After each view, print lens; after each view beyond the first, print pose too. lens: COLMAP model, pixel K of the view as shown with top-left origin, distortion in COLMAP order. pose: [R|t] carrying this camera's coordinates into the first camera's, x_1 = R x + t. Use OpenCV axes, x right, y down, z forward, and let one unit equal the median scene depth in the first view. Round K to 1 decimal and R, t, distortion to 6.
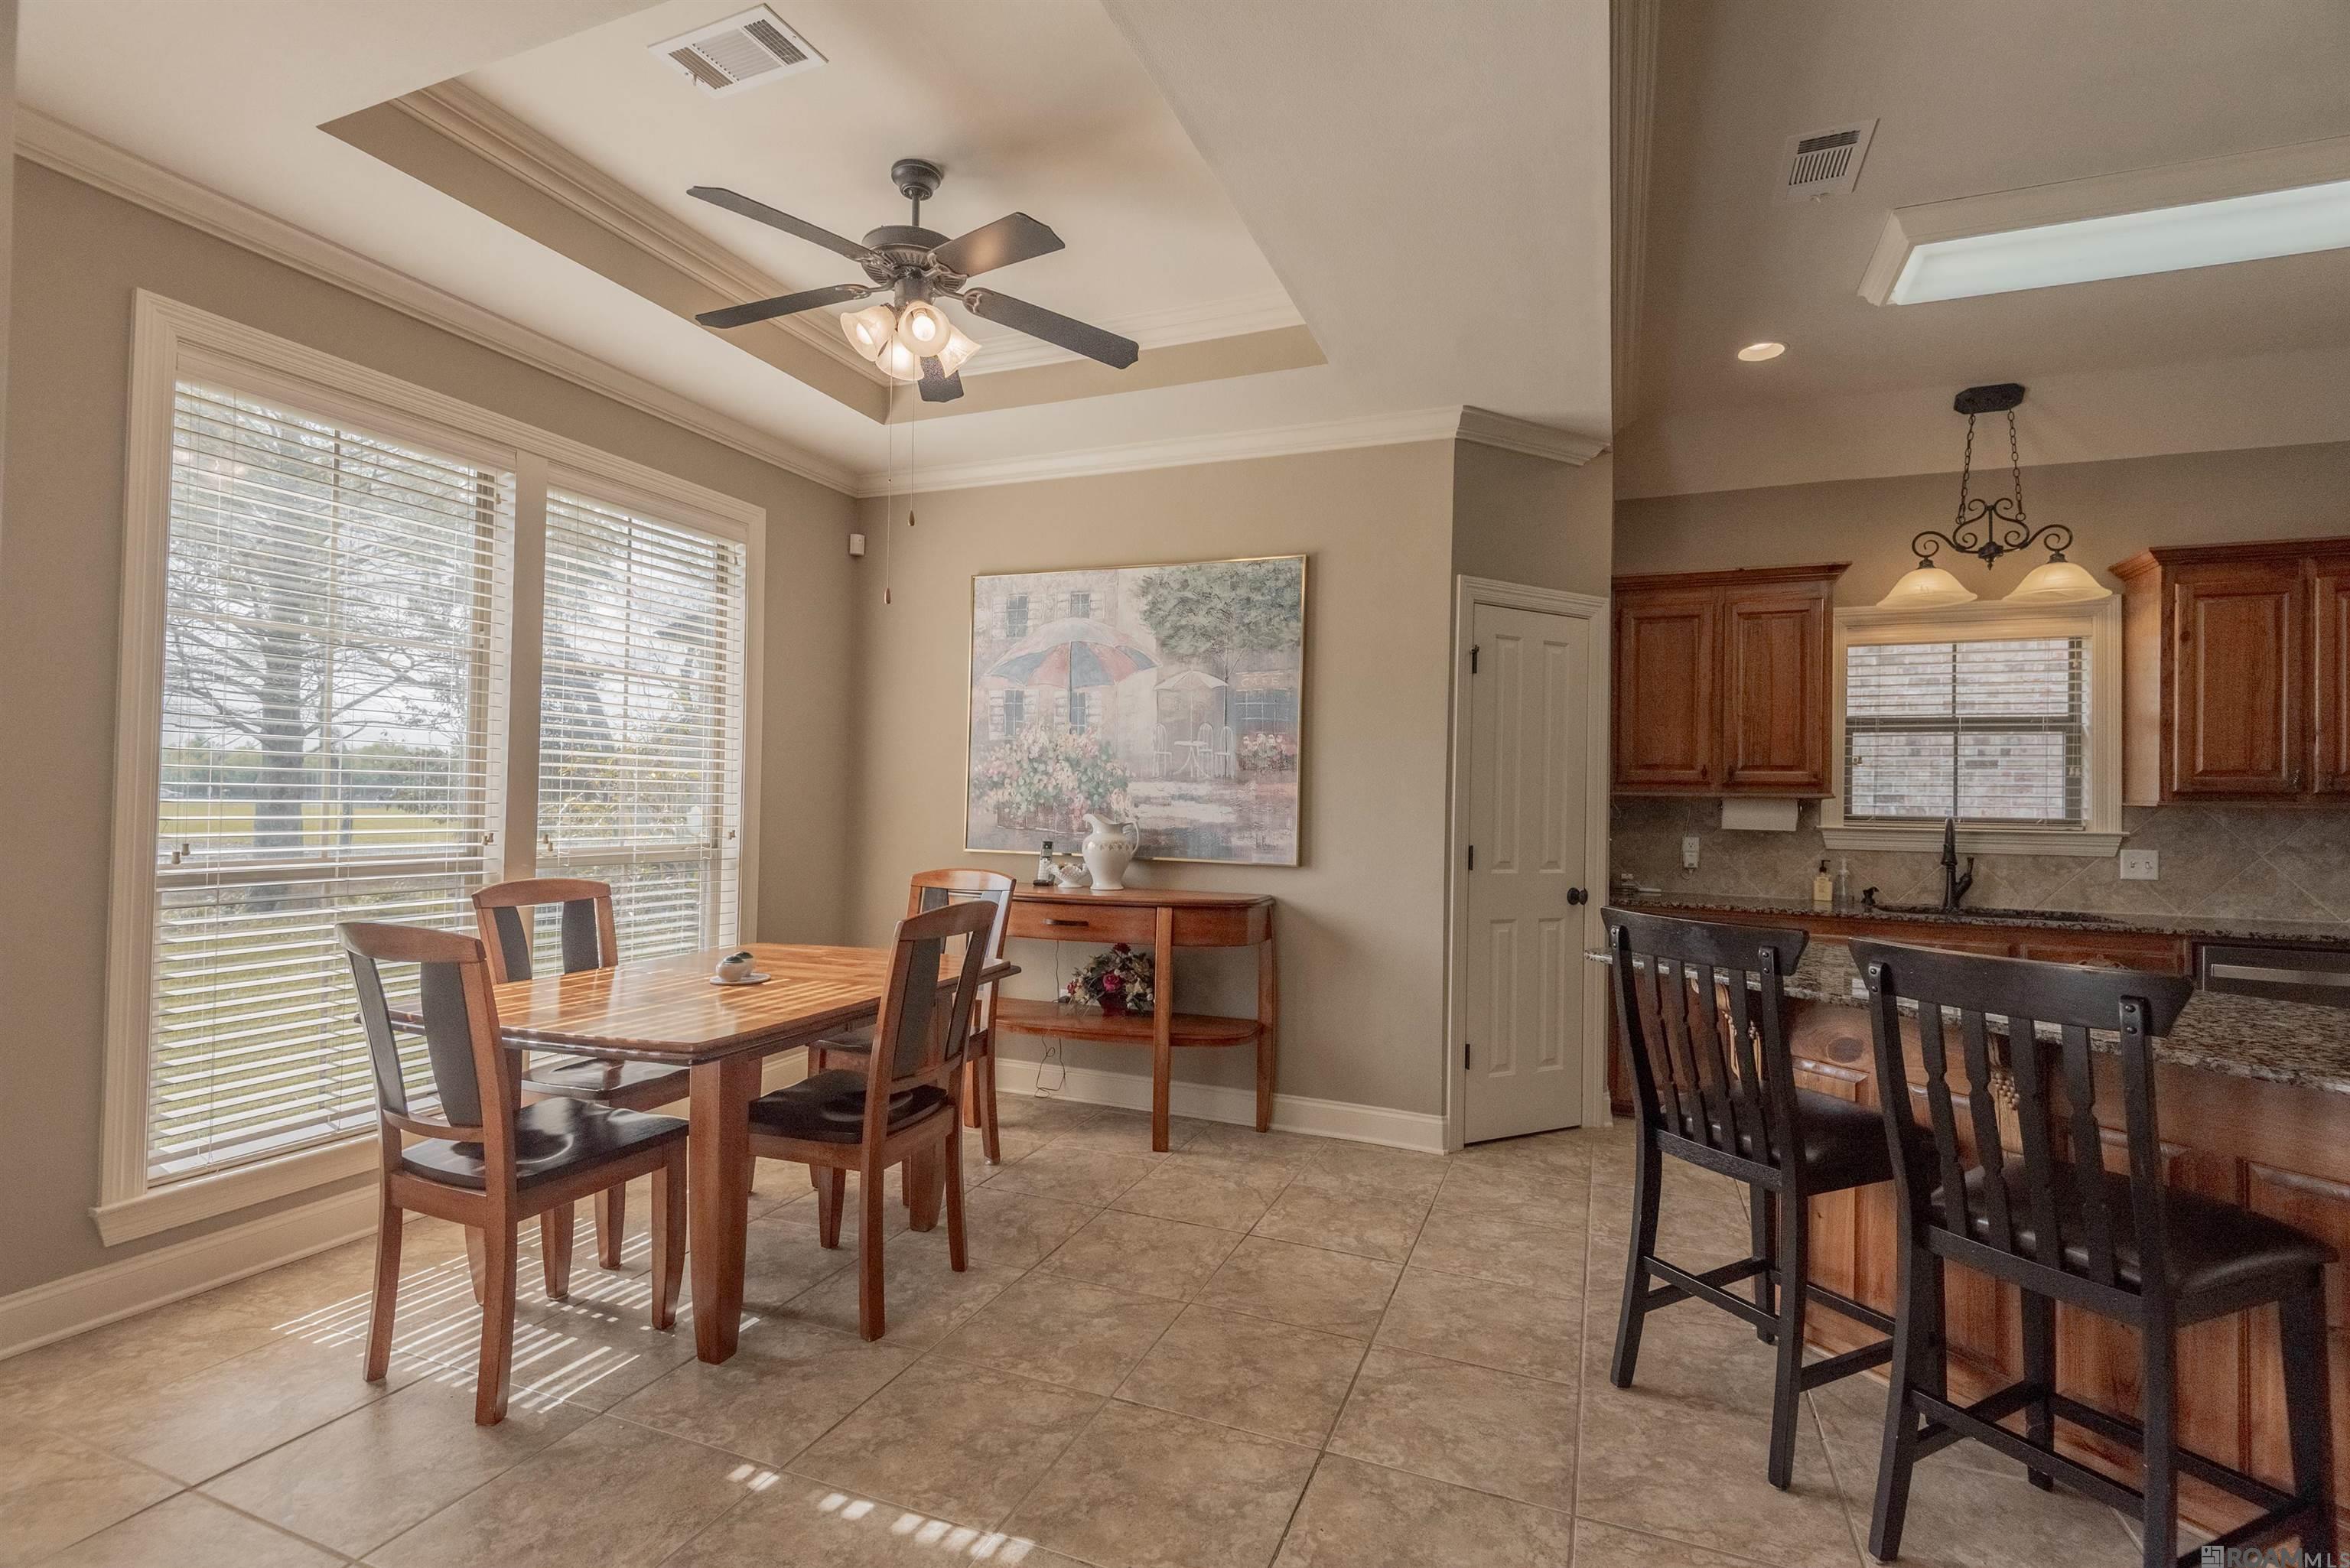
lens RADIAL K [[1063.1, 0, 1183.8], [0, 1063.1, 787.1], [0, 0, 1]] dist [0.005218, -0.001821]
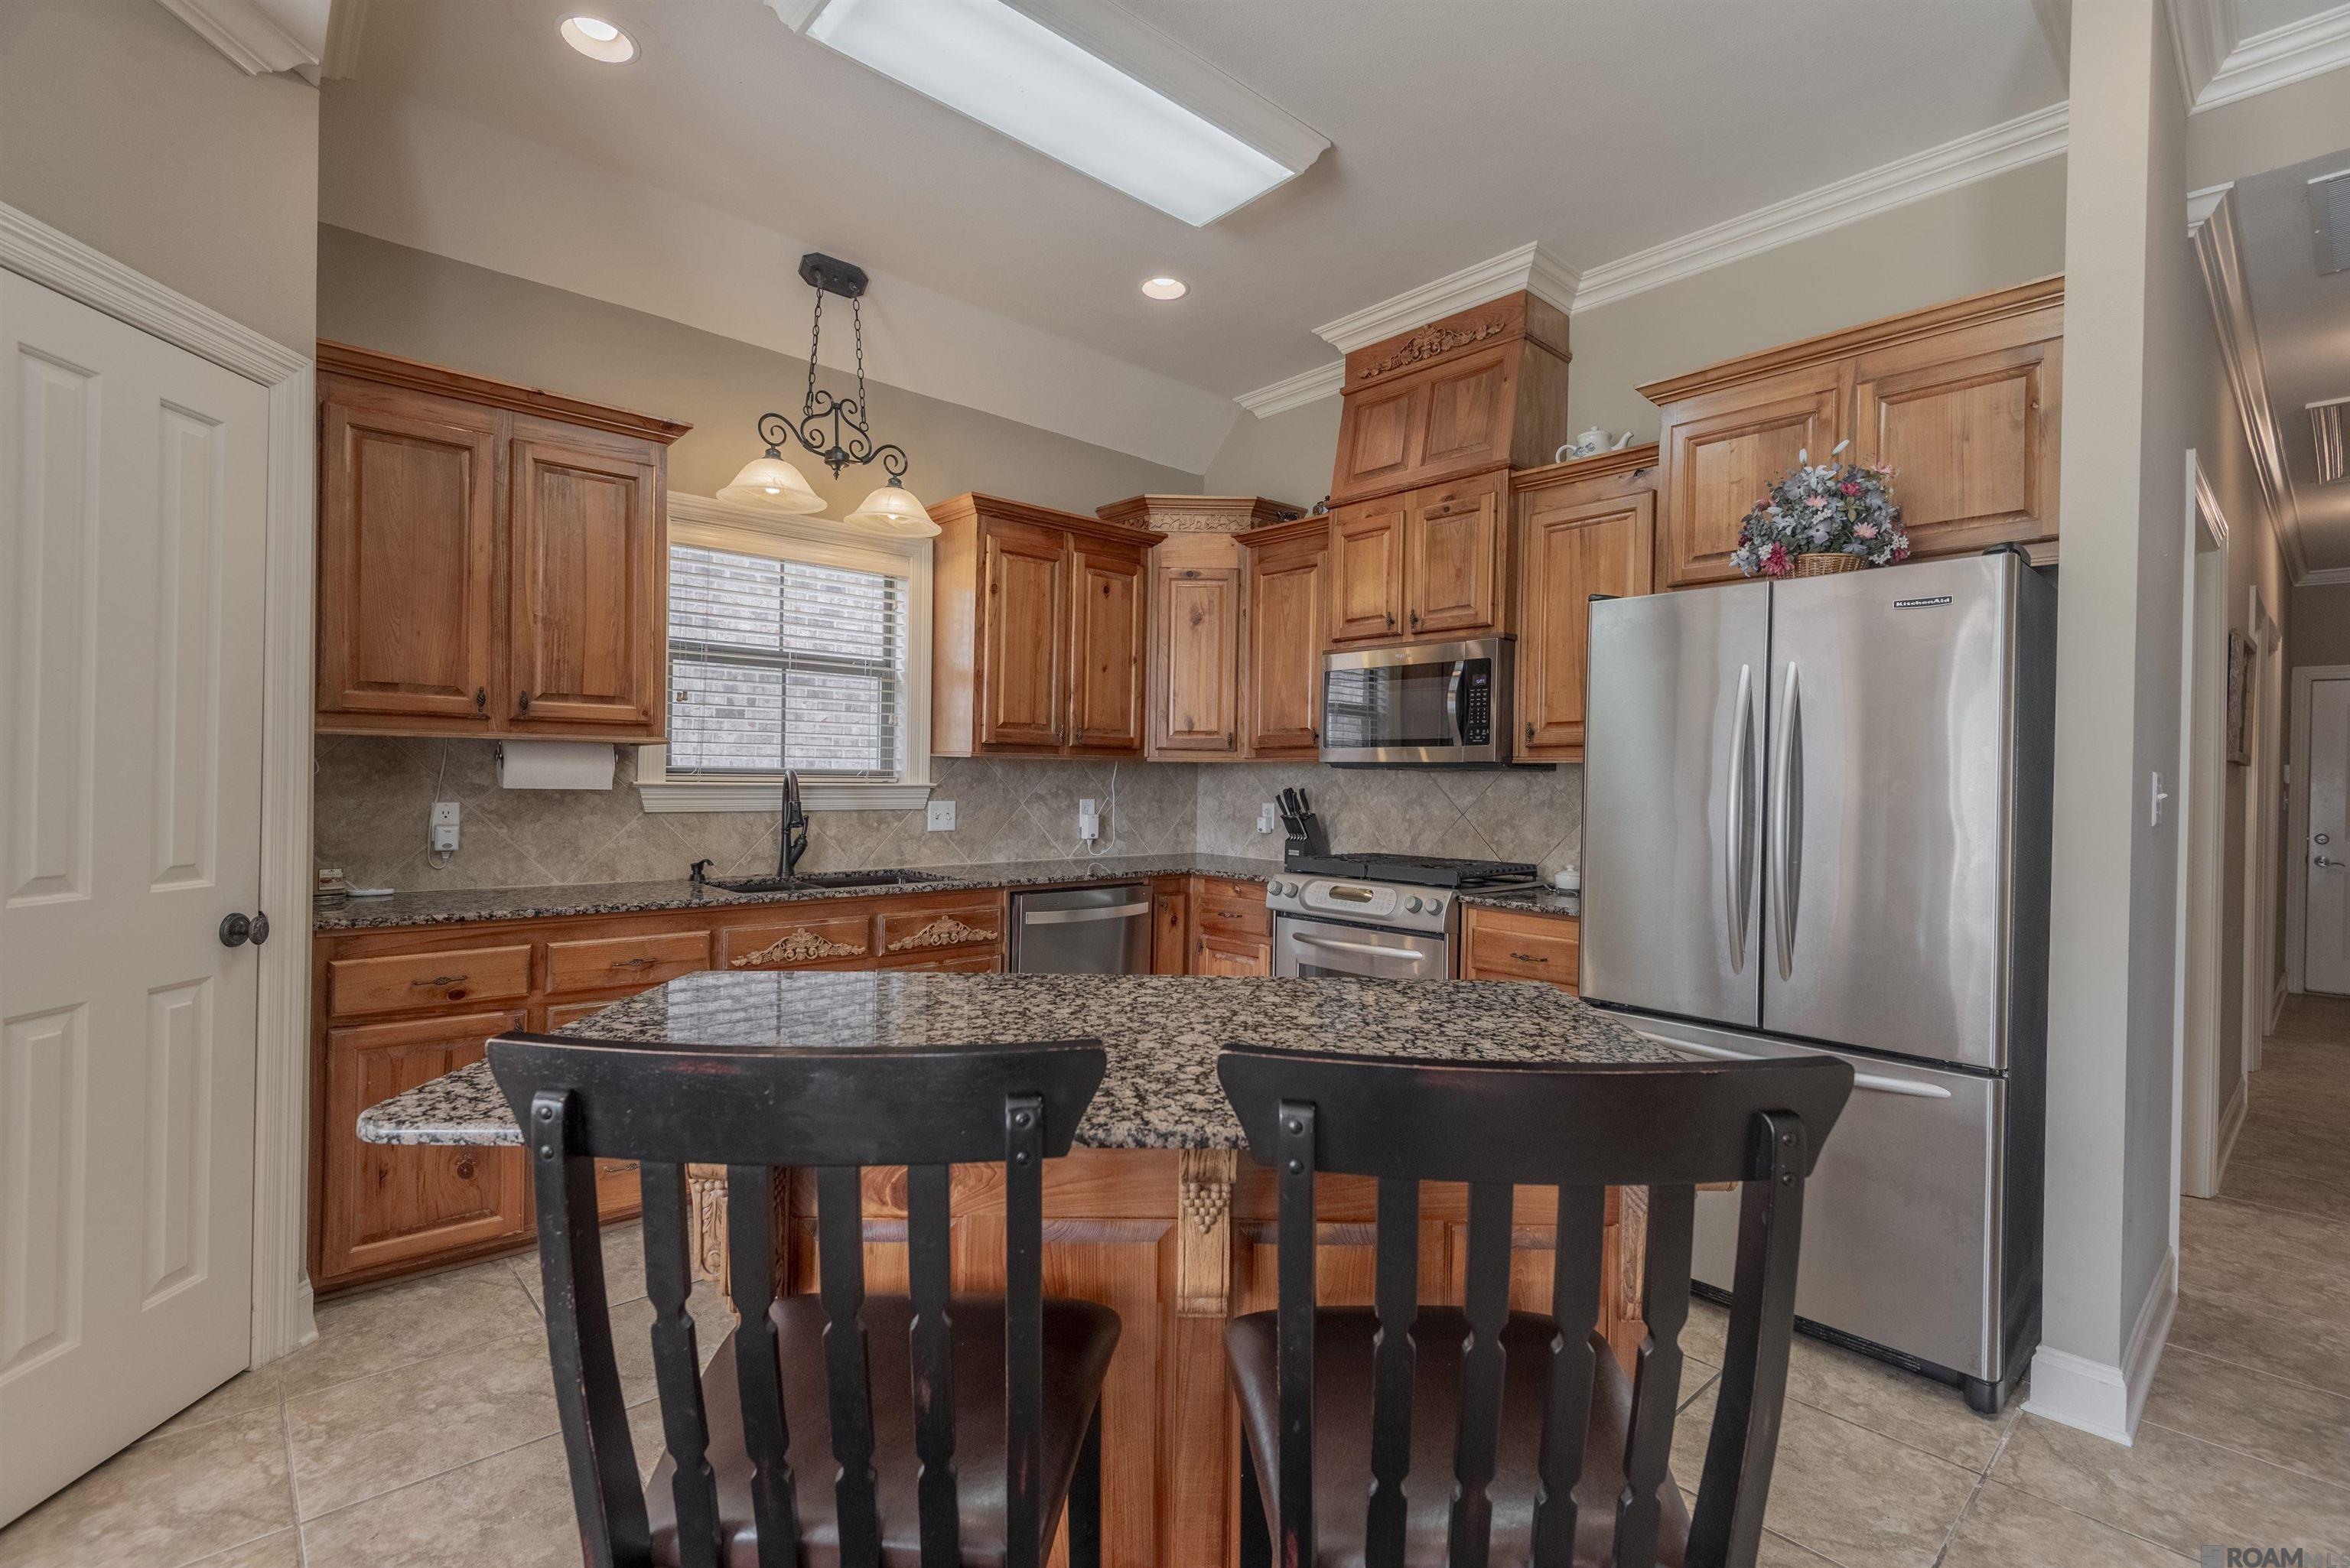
lens RADIAL K [[1063.1, 0, 1192.8], [0, 1063.1, 779.9], [0, 0, 1]] dist [0.005218, -0.001821]
pose [[0.423609, -0.013771, 0.905741, 0.097223], [-0.020251, 0.999491, 0.024668, 0.009695], [-0.905619, -0.028792, 0.423114, 0.357319]]
